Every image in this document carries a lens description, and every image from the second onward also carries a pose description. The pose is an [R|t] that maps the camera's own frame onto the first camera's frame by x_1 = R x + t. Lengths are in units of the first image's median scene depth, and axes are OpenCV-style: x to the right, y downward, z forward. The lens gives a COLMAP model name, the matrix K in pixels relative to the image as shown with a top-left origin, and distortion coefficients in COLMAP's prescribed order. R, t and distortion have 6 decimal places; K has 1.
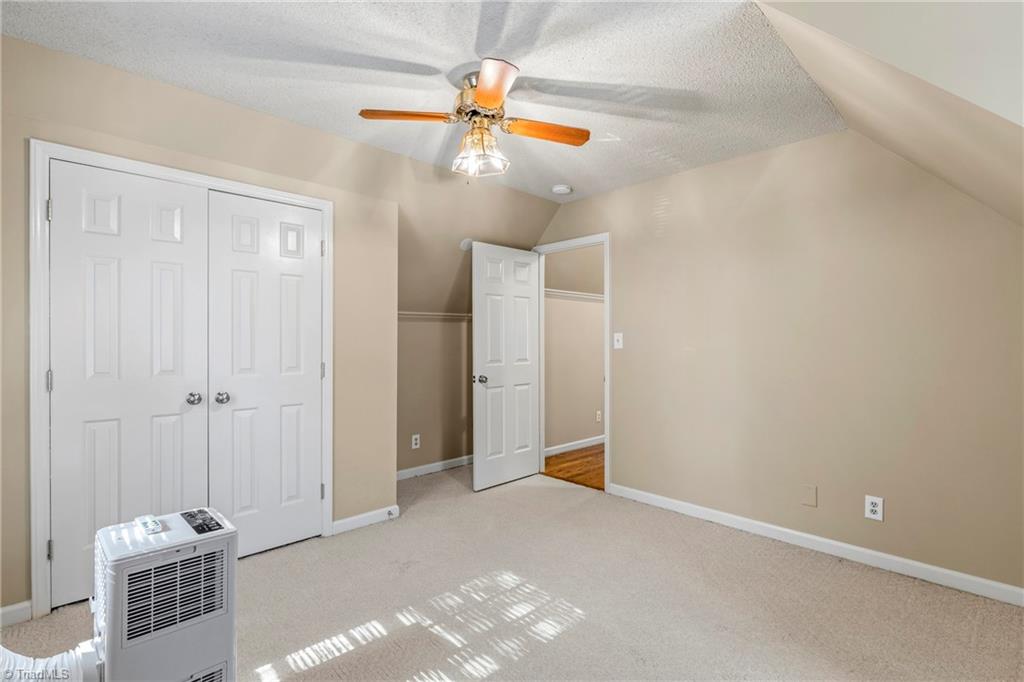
lens RADIAL K [[481.2, 0, 512.0], [0, 481.2, 341.0], [0, 0, 1]] dist [-0.002309, -0.000604]
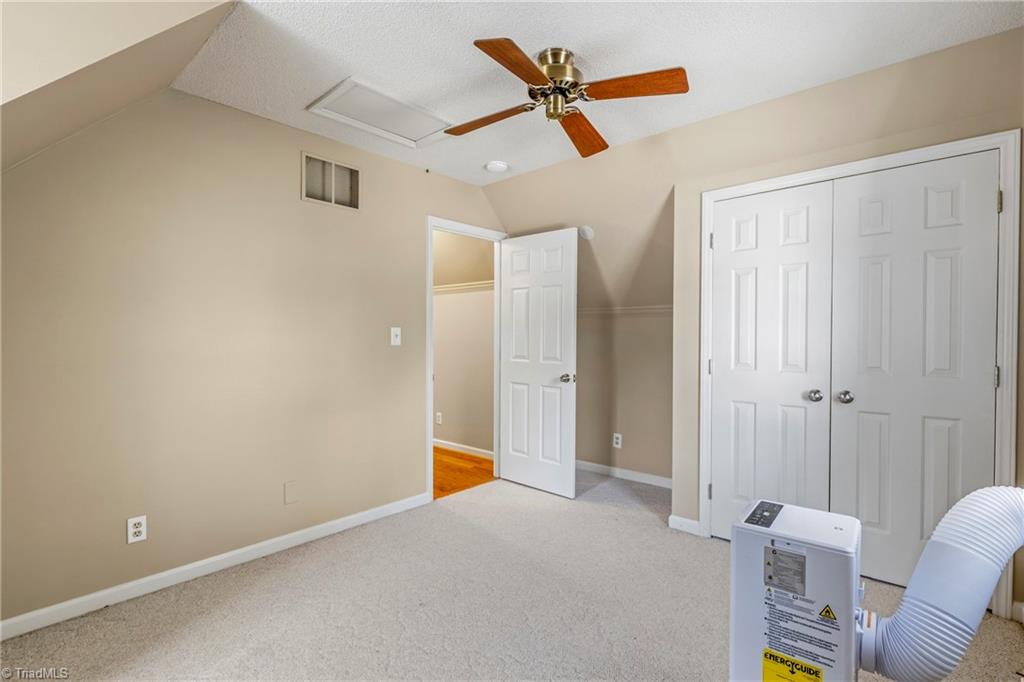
lens RADIAL K [[481.2, 0, 512.0], [0, 481.2, 341.0], [0, 0, 1]] dist [-0.002309, -0.000604]
pose [[0.071464, 0.002099, -0.997441, 0.368346], [0.006765, 0.999974, 0.002589, 0.002451], [0.997420, -0.006933, 0.071448, 0.357289]]
